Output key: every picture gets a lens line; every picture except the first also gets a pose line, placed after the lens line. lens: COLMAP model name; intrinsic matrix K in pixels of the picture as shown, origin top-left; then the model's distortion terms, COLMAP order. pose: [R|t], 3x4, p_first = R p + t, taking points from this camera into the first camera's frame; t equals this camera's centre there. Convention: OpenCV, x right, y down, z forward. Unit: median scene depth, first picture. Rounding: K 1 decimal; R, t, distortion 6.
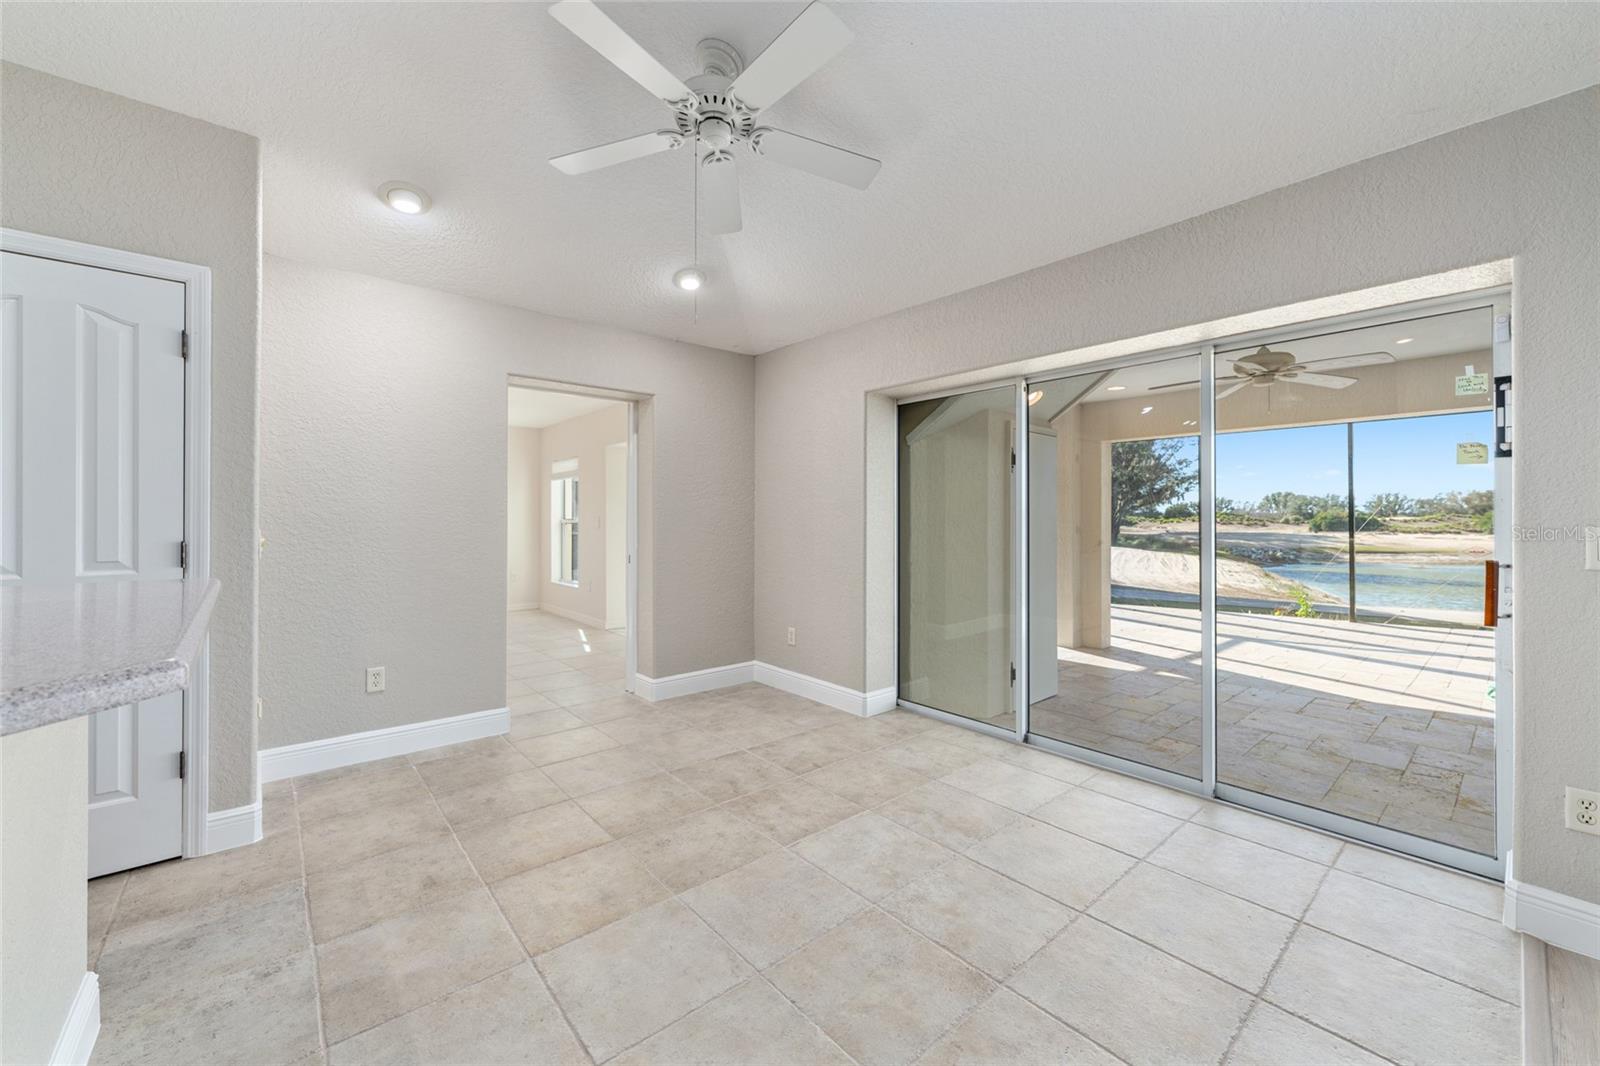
lens RADIAL K [[623.4, 0, 797.7], [0, 623.4, 514.4], [0, 0, 1]] dist [-0.006247, -0.000144]
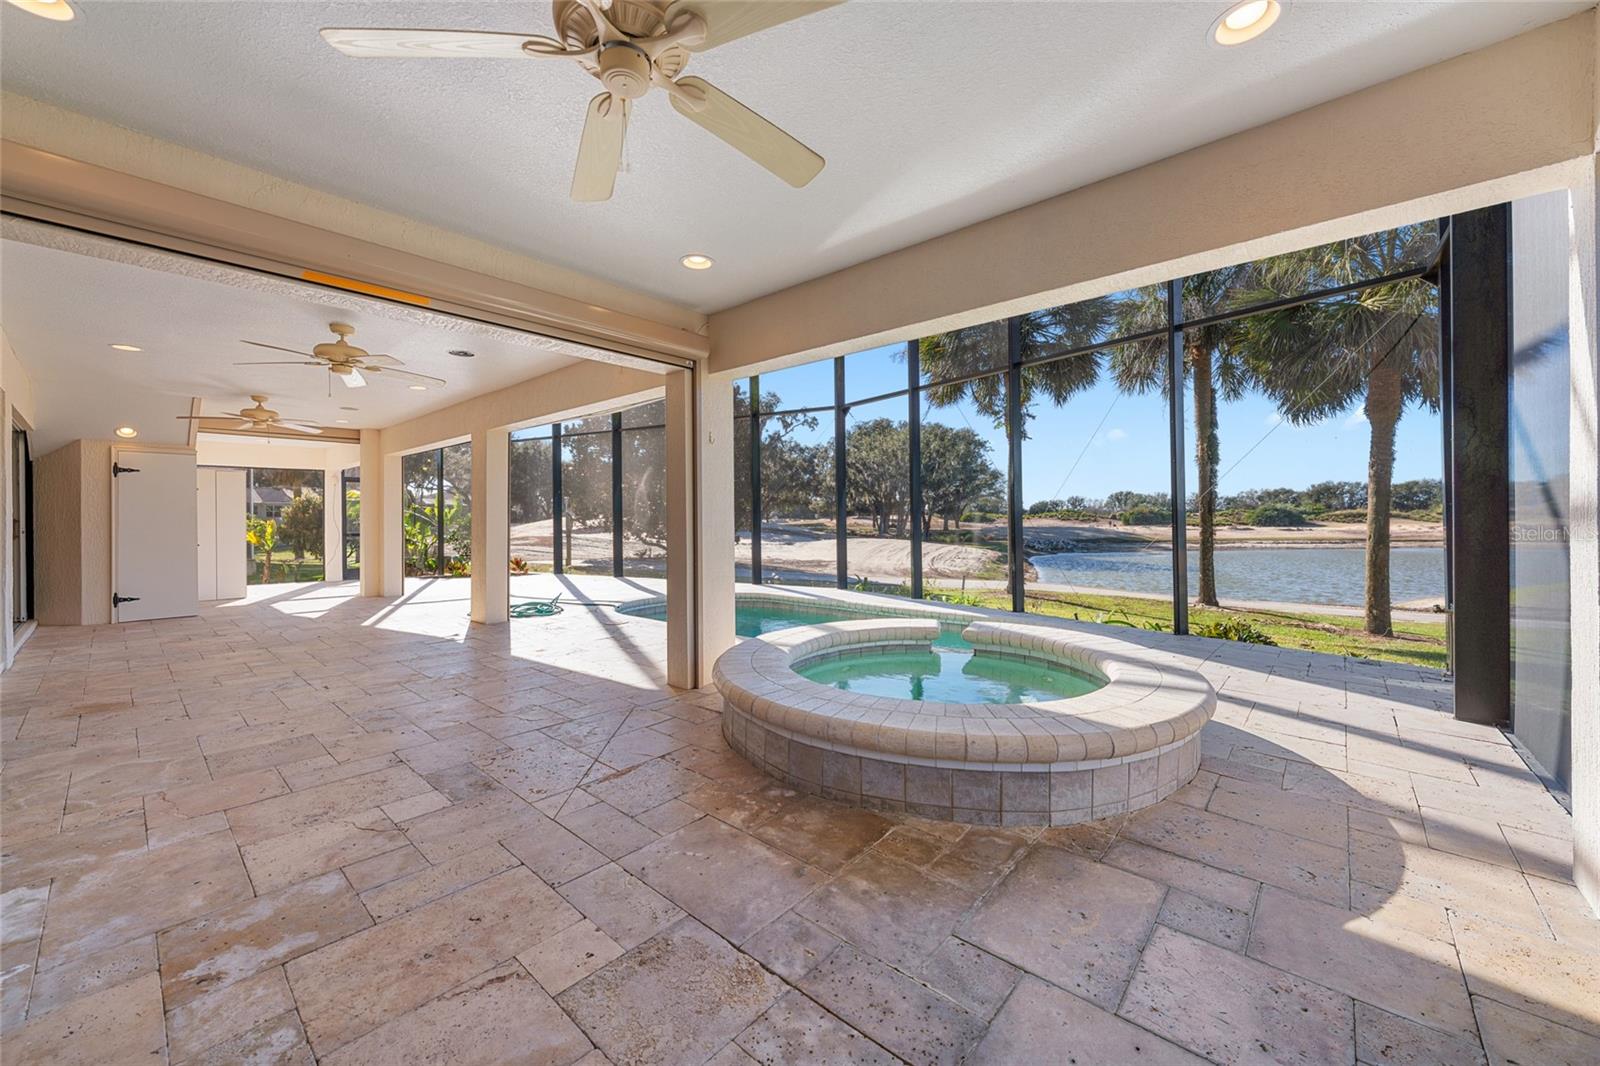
lens RADIAL K [[620.2, 0, 803.0], [0, 620.2, 523.7], [0, 0, 1]] dist [-0.001685, -0.000051]
pose [[0.987898, -0.012117, 0.154631, 1.940436], [0.010055, 0.999850, 0.014110, 0.050008], [-0.154779, -0.012384, 0.987872, -0.918870]]
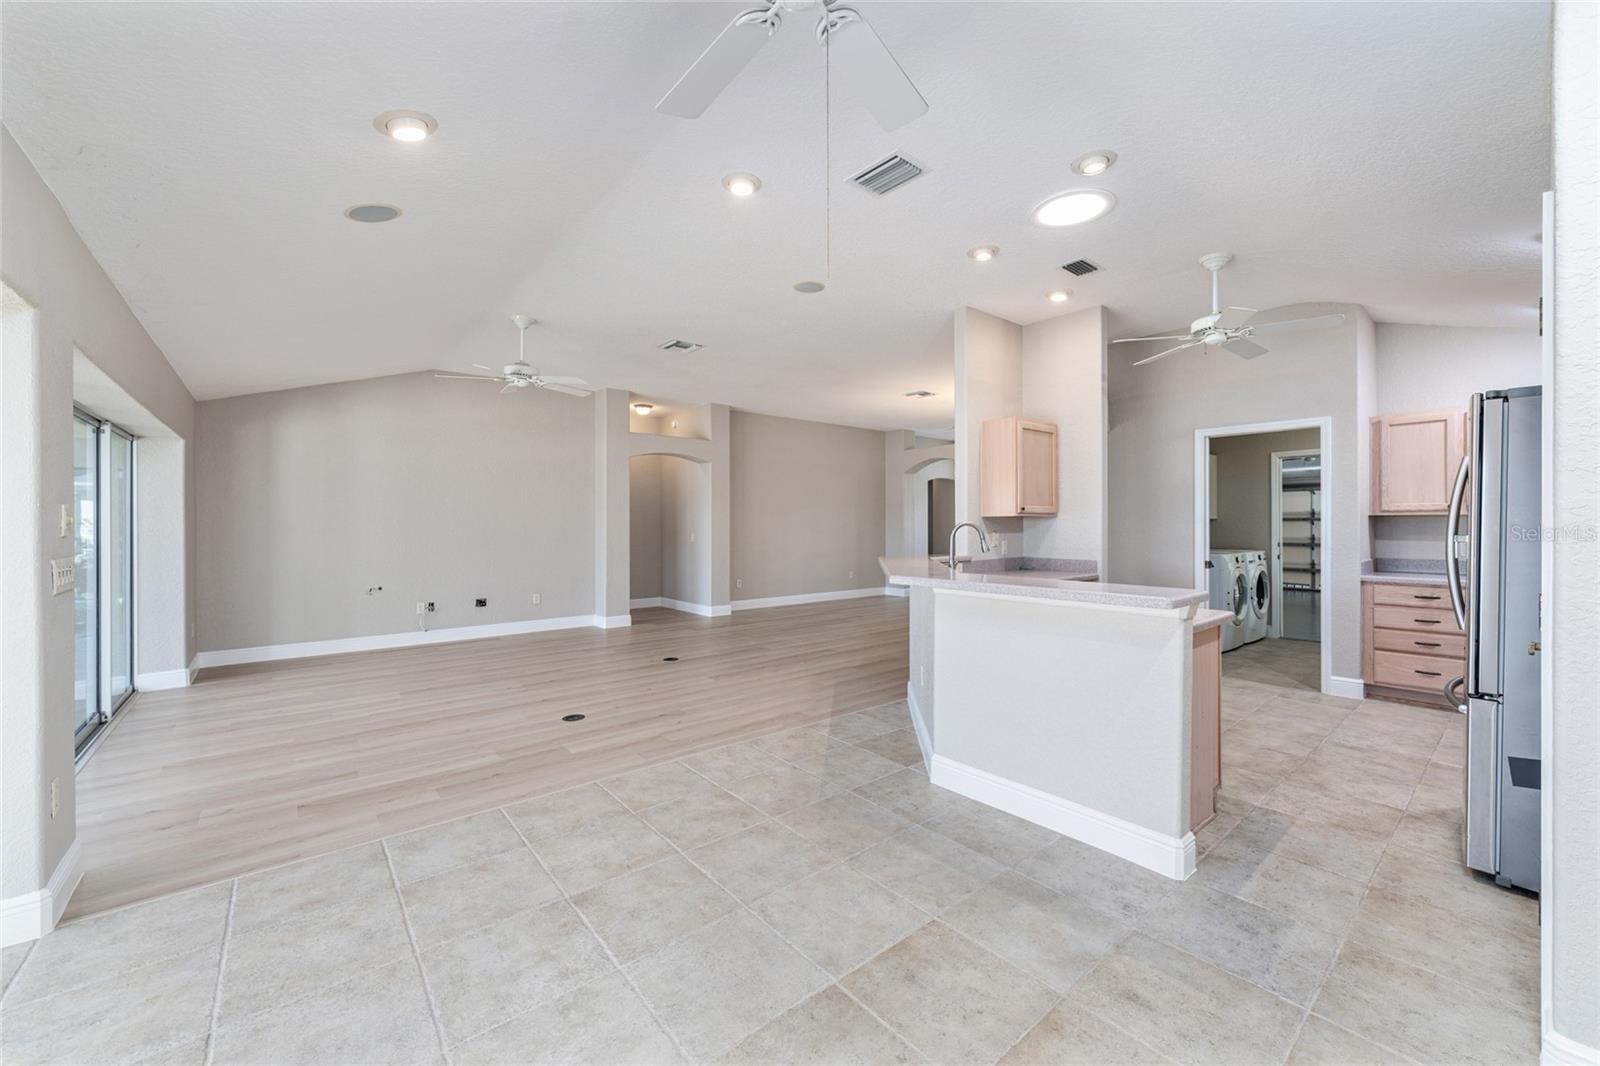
lens RADIAL K [[620.2, 0, 803.0], [0, 620.2, 523.7], [0, 0, 1]] dist [-0.001685, -0.000051]
pose [[-0.999946, -0.001240, 0.010290, -0.076409], [-0.001303, 0.999981, -0.006039, -0.017743], [-0.010282, -0.006053, -0.999929, 0.904585]]
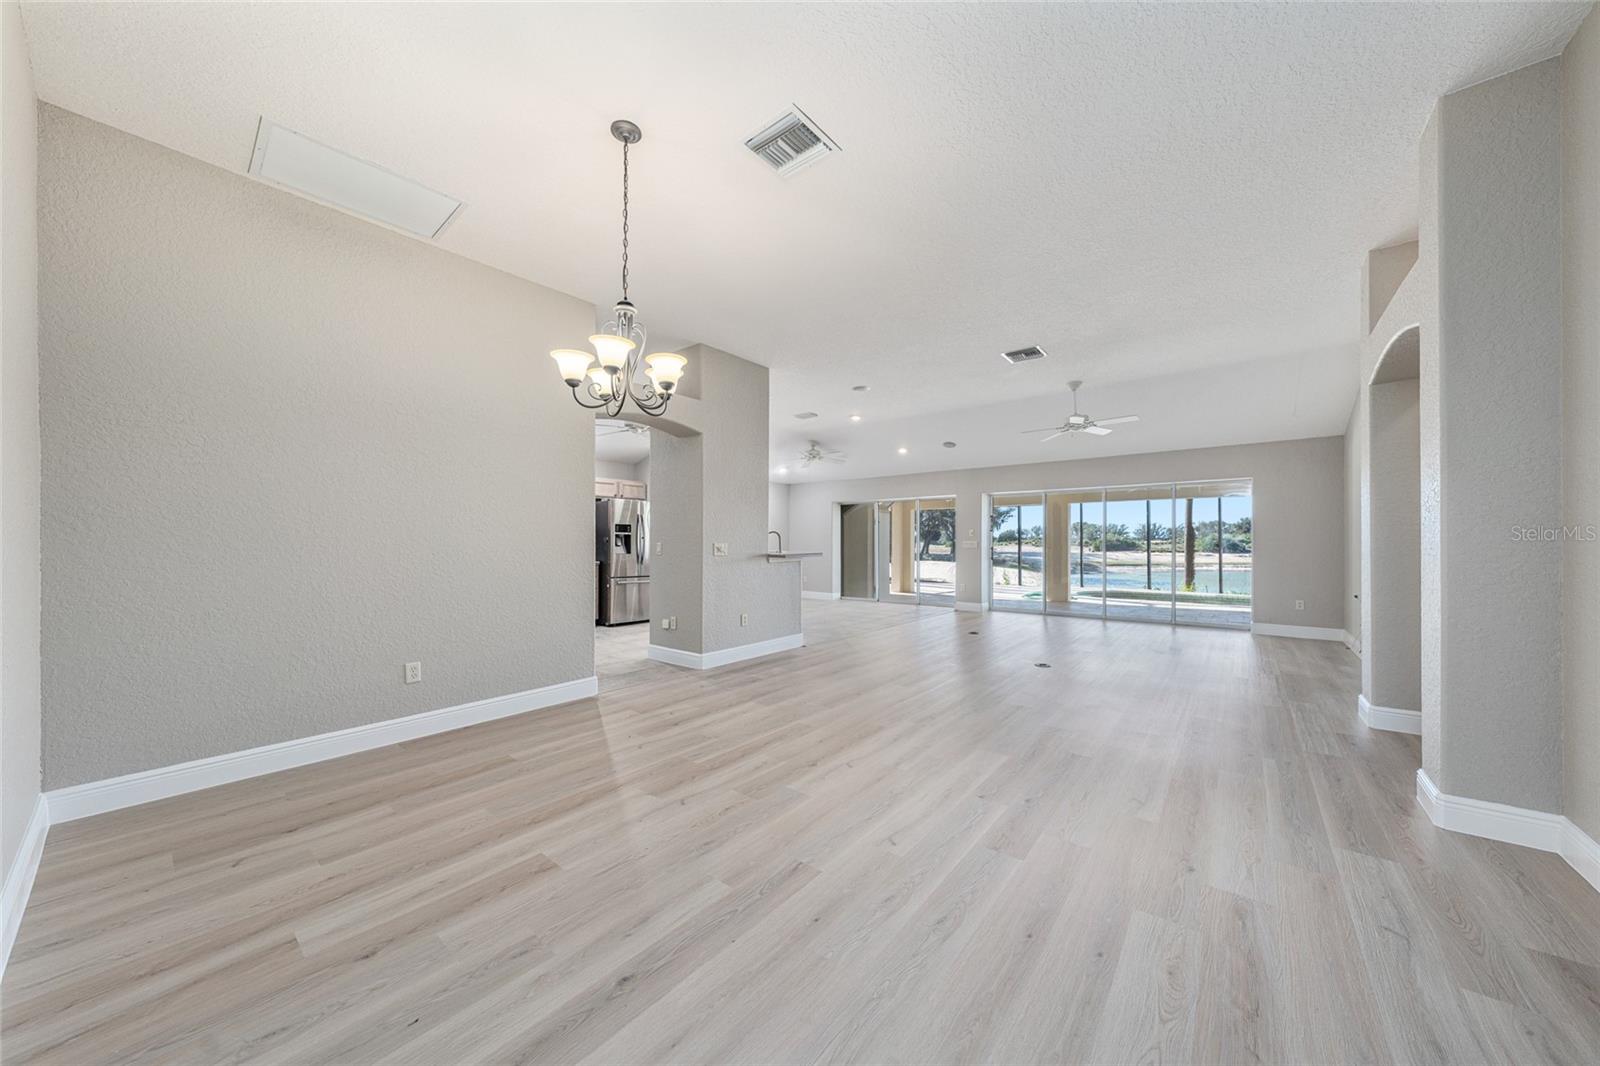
lens RADIAL K [[544.3, 0, 805.7], [0, 544.3, 540.6], [0, 0, 1]] dist [-0.000401, -0.000025]
pose [[0.982655, -0.002077, 0.185431, -0.524109], [0.001647, 0.999996, 0.002475, -0.000425], [-0.185436, -0.002126, 0.982654, -1.686369]]
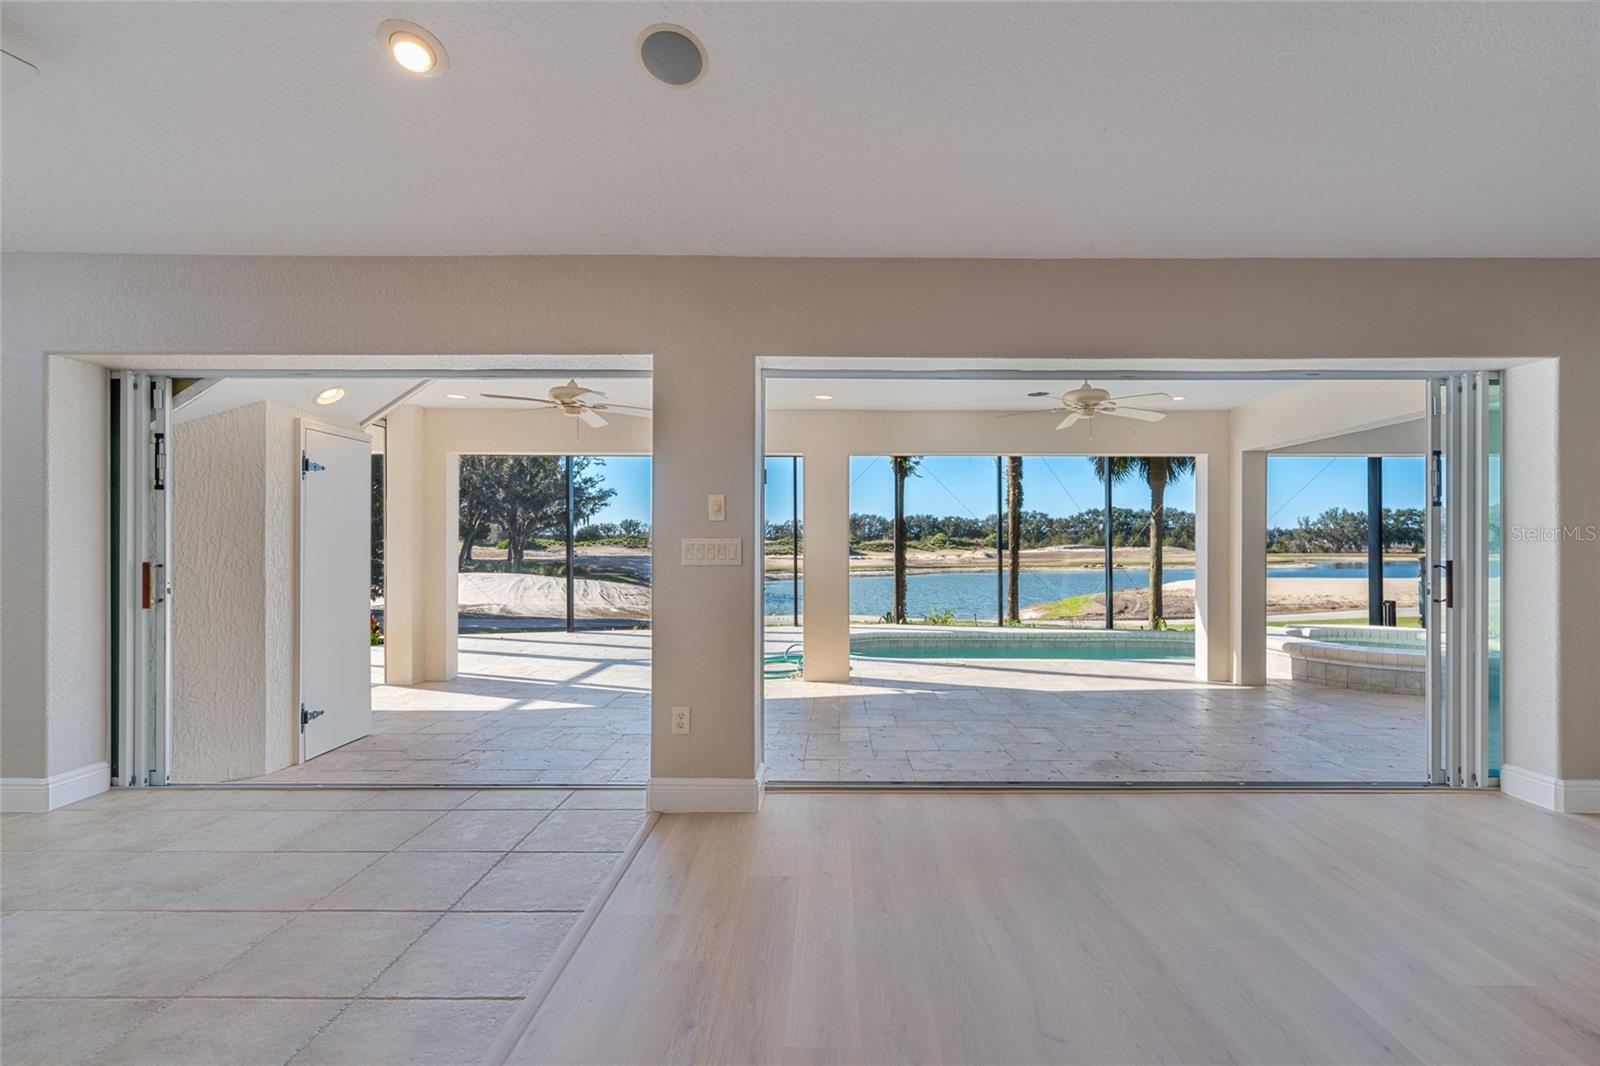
lens RADIAL K [[749.7, 0, 835.2], [0, 749.7, 543.5], [0, 0, 1]] dist [0.001686, 0.001250]
pose [[0.649889, -0.001380, 0.760028, 0.037986], [-0.005308, 0.999966, 0.006355, 0.008282], [-0.760011, -0.008165, 0.649859, -0.218355]]
